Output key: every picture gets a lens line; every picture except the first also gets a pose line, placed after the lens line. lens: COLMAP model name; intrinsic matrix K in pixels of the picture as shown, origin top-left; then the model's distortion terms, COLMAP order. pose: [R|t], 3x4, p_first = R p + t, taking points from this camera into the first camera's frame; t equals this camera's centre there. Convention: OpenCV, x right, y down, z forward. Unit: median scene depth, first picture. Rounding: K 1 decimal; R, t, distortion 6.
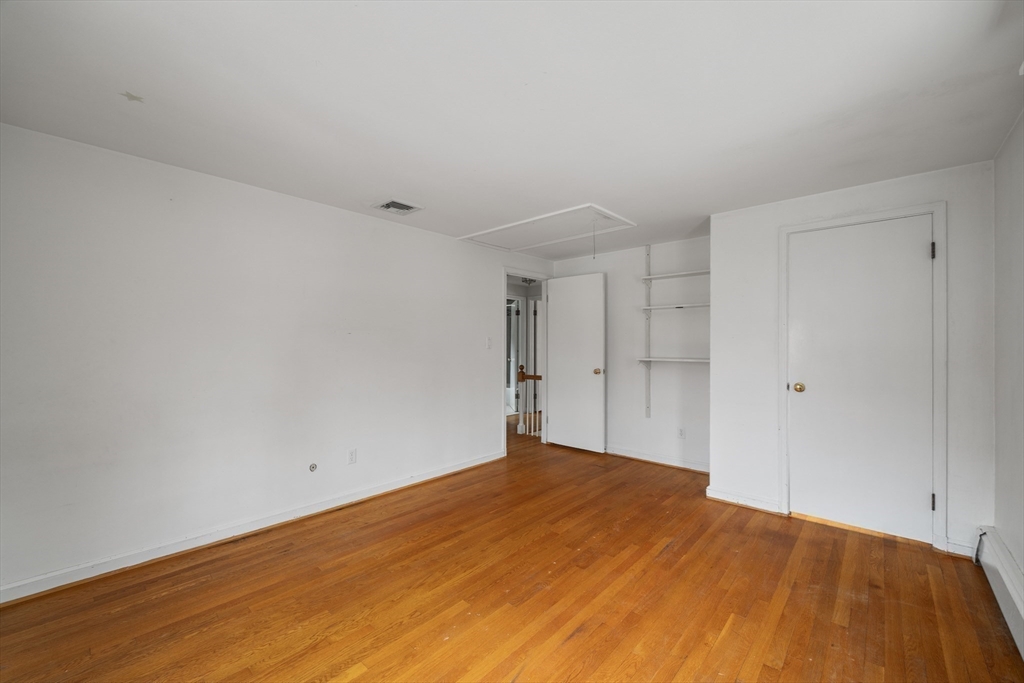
lens RADIAL K [[414.5, 0, 511.6], [0, 414.5, 345.9], [0, 0, 1]] dist [-0.000513, 0.000130]
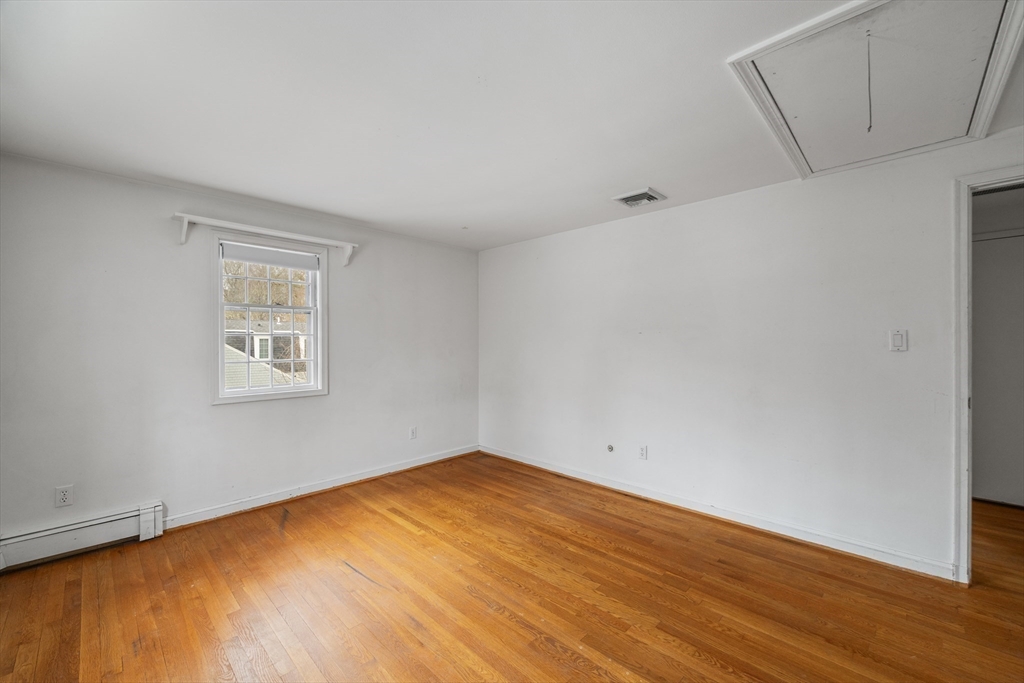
lens RADIAL K [[414.5, 0, 511.6], [0, 414.5, 345.9], [0, 0, 1]] dist [-0.000513, 0.000130]
pose [[-0.040372, 0.006148, -0.999166, 0.825232], [-0.004027, 0.999972, 0.006316, -0.003160], [0.999177, 0.004279, -0.040346, 0.898791]]
